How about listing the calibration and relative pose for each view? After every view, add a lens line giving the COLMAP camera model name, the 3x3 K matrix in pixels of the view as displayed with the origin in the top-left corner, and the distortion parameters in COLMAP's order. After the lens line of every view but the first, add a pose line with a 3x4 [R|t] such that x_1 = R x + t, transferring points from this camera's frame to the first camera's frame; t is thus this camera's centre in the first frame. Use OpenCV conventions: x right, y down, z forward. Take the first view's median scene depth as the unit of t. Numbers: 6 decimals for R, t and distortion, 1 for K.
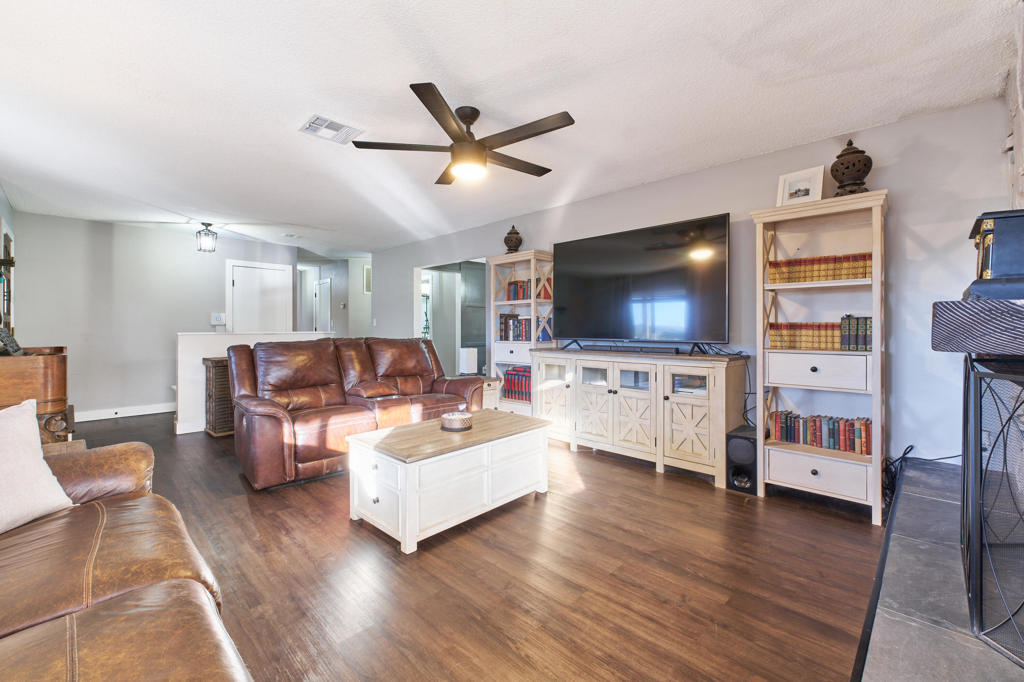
lens RADIAL K [[434.0, 0, 514.6], [0, 434.0, 325.8], [0, 0, 1]] dist [-0.000093, 0.000069]
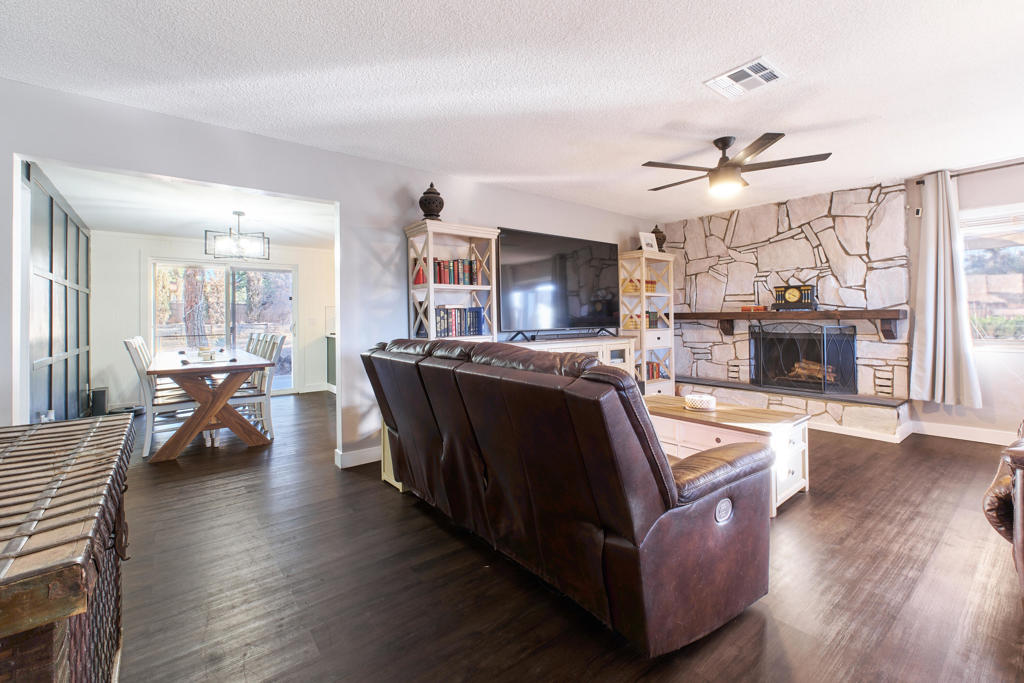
lens RADIAL K [[440.9, 0, 506.1], [0, 440.9, 314.2], [0, 0, 1]] dist [-0.001023, -0.000221]
pose [[0.141909, 0.012408, 0.989802, -0.852762], [0.009062, 0.999863, -0.013833, 0.007617], [-0.989838, 0.010933, 0.141777, 0.877921]]
